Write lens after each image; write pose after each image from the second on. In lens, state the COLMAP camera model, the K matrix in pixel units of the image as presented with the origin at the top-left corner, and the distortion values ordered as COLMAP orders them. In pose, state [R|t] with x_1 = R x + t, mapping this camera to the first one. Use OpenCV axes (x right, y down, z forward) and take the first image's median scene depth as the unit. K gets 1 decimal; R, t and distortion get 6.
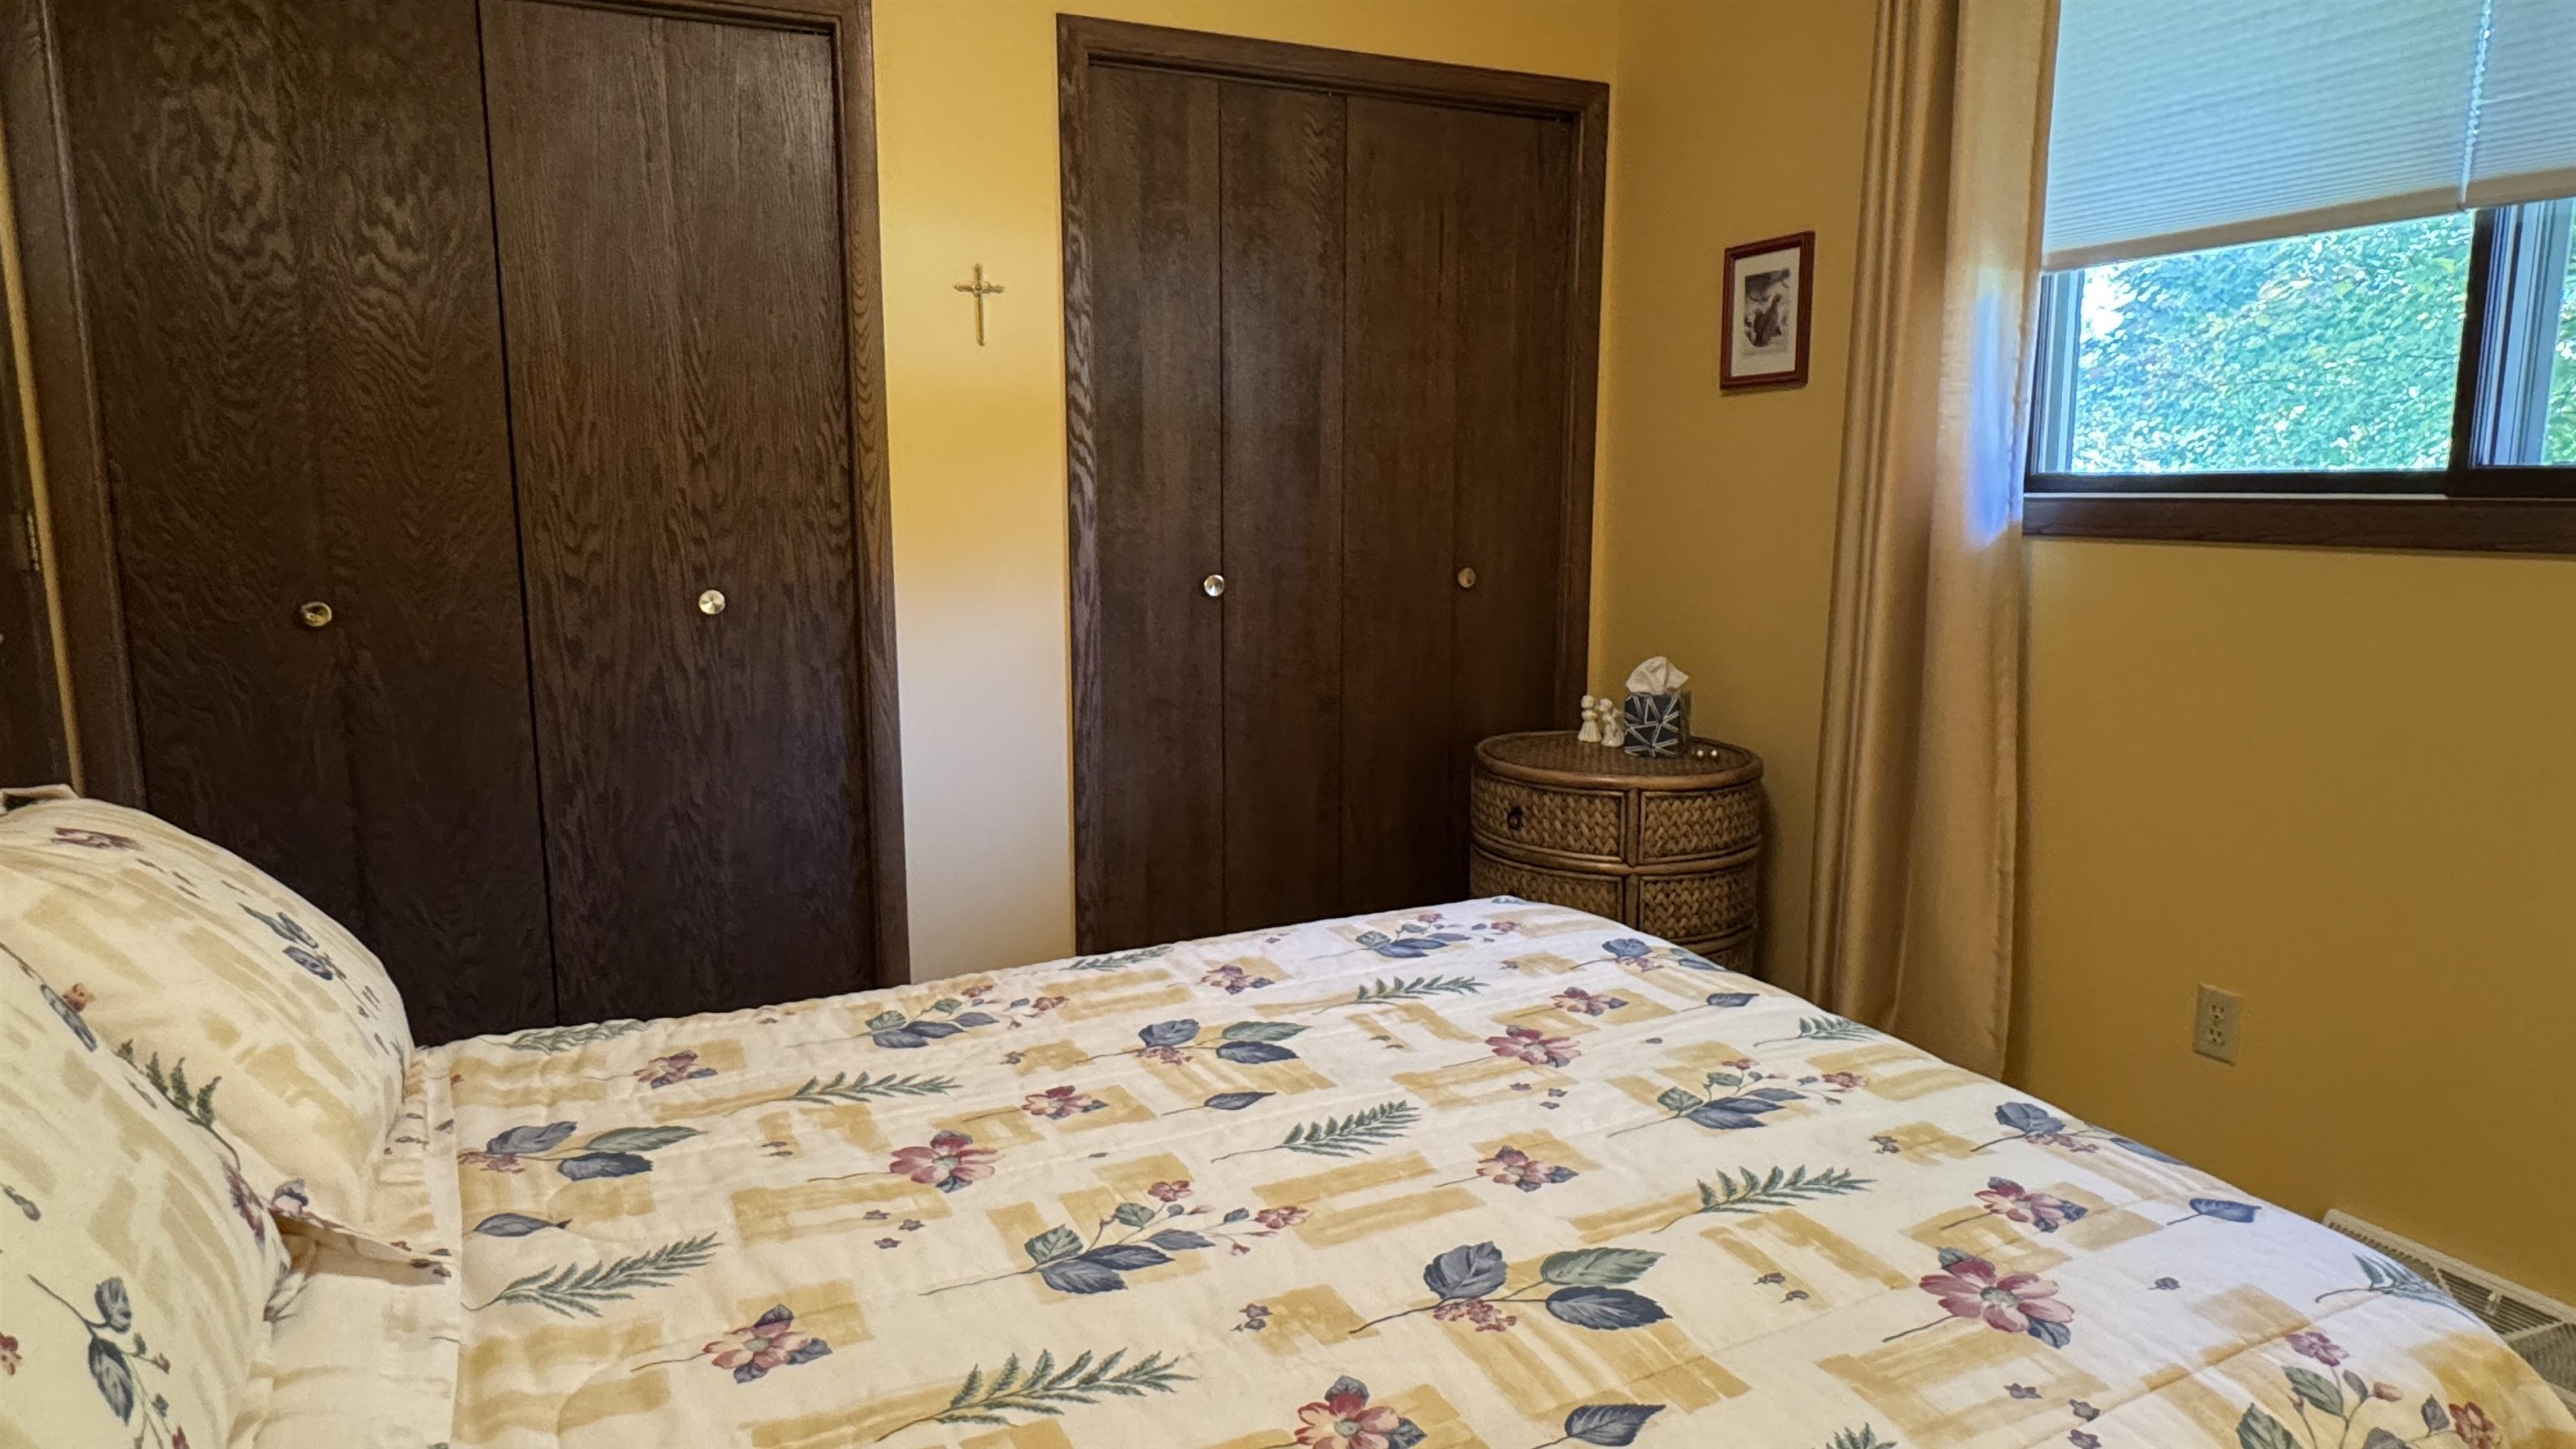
lens RADIAL K [[1511.1, 0, 1302.7], [0, 1511.1, 731.1], [0, 0, 1]] dist [-0.005033, -0.000538]
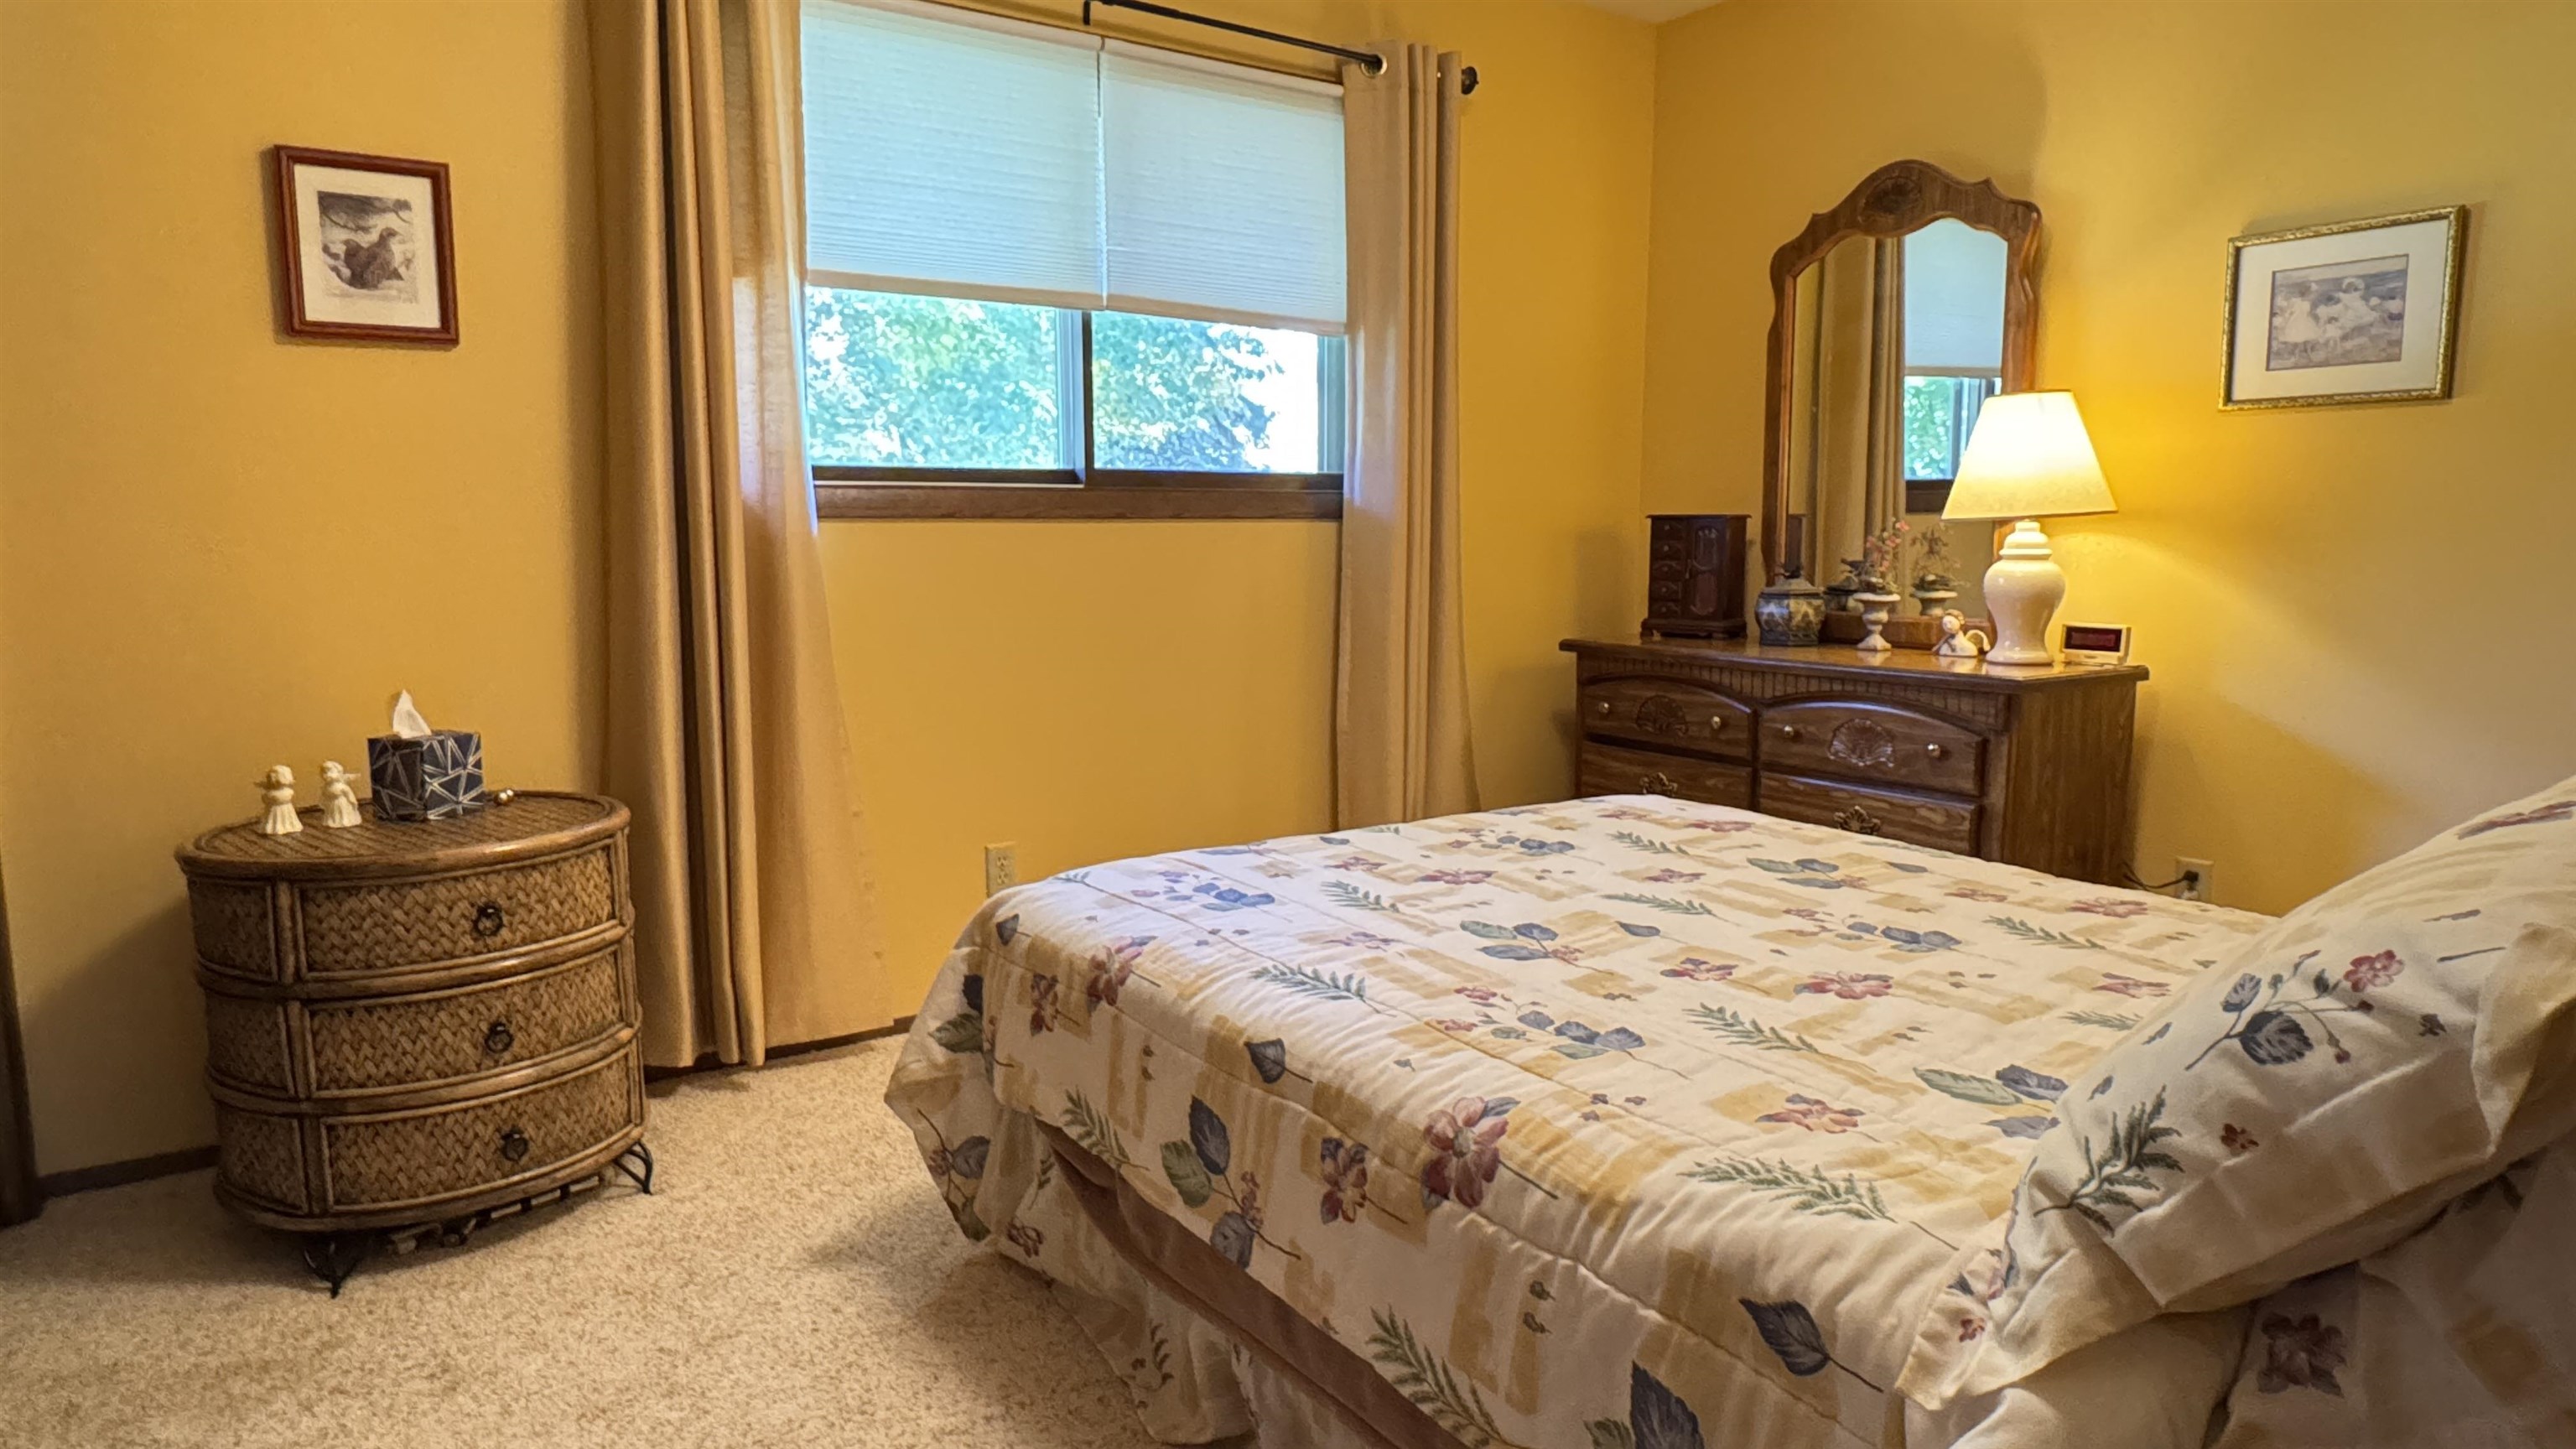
lens RADIAL K [[1511.1, 0, 1302.7], [0, 1511.1, 731.1], [0, 0, 1]] dist [-0.005033, -0.000538]
pose [[-0.162503, -0.128674, 0.978282, -0.617169], [0.160448, 0.974819, 0.154871, -0.079046], [-0.973576, 0.182130, -0.137765, 0.726709]]
